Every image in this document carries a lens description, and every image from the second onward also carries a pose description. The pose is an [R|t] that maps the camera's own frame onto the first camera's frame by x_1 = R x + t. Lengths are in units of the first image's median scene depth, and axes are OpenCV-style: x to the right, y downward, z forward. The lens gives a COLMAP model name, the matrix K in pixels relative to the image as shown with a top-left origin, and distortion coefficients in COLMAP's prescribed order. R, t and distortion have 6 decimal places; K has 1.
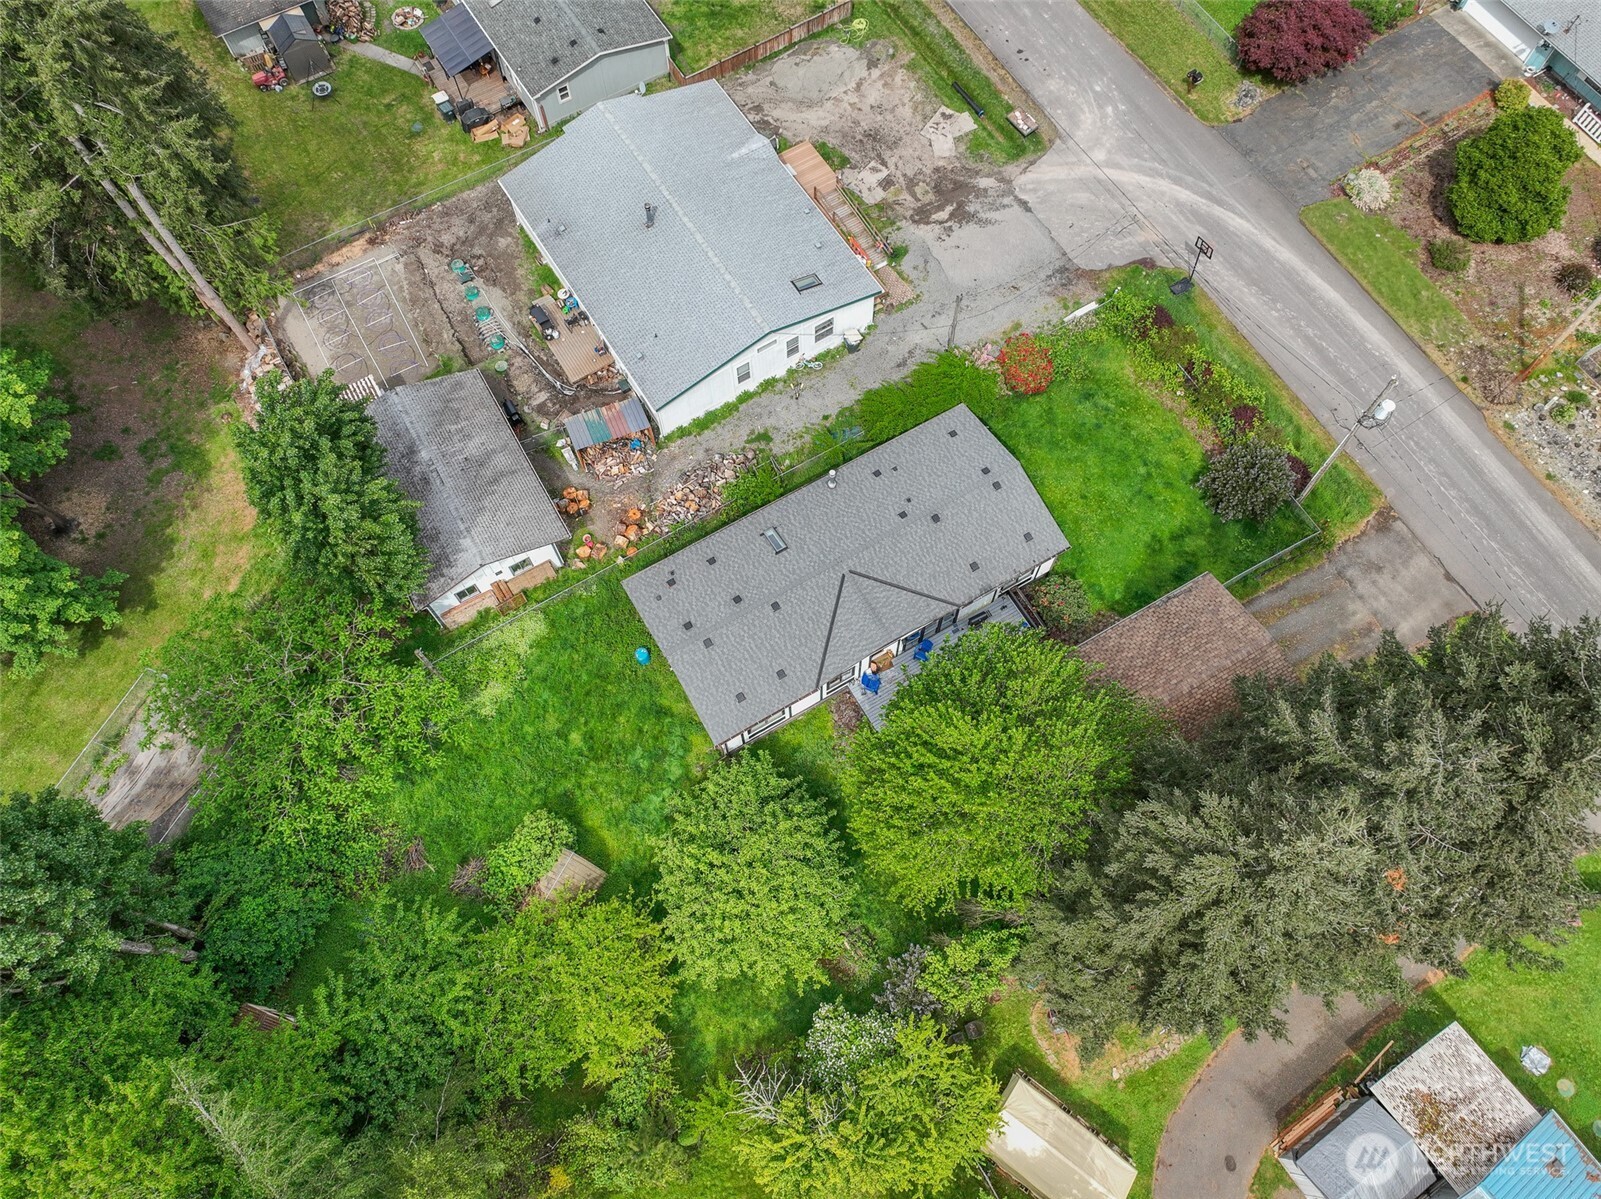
lens RADIAL K [[1144.1, 0, 798.8], [0, 1144.1, 600.7], [0, 0, 1]] dist [0.009747, -0.000007]
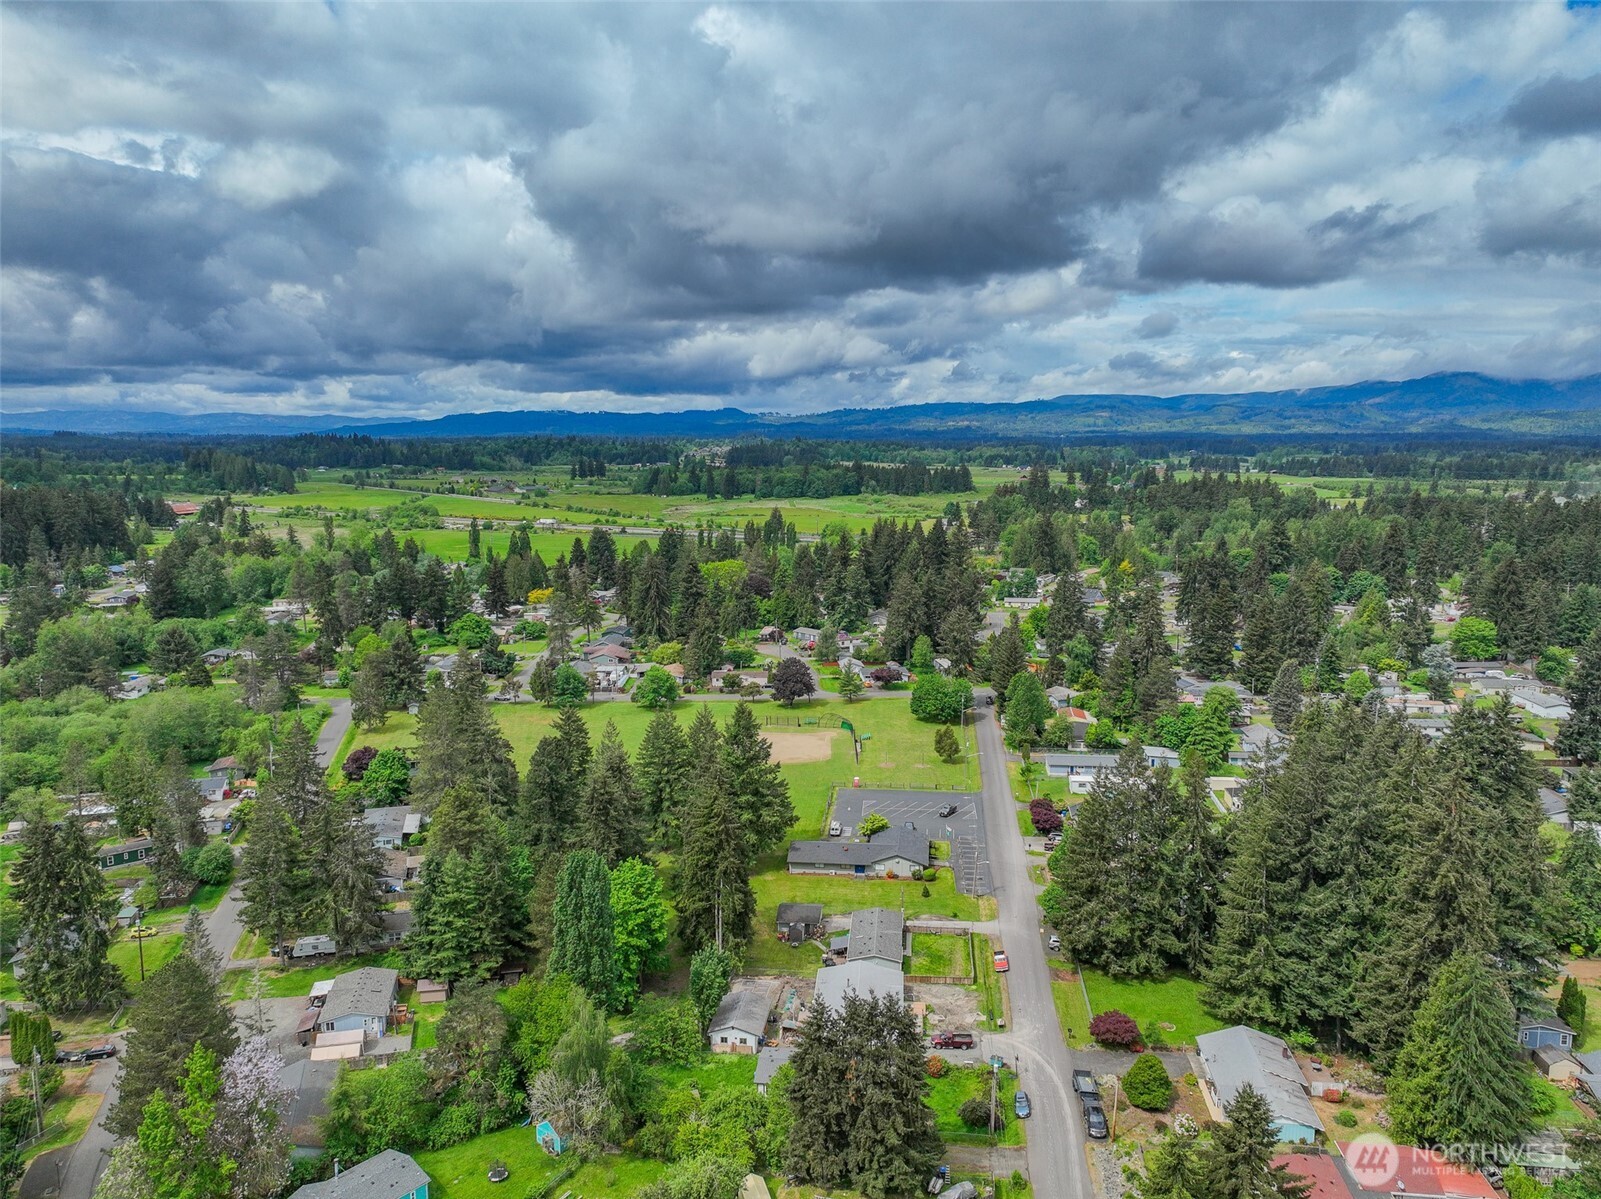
lens RADIAL K [[1144.1, 0, 800.1], [0, 1144.1, 599.8], [0, 0, 1]] dist [0.009747, -0.000007]
pose [[0.796351, 0.089894, -0.598117, 1.294730], [-0.559059, 0.486789, -0.671185, 1.104923], [0.230821, 0.868882, 0.437911, -1.063659]]
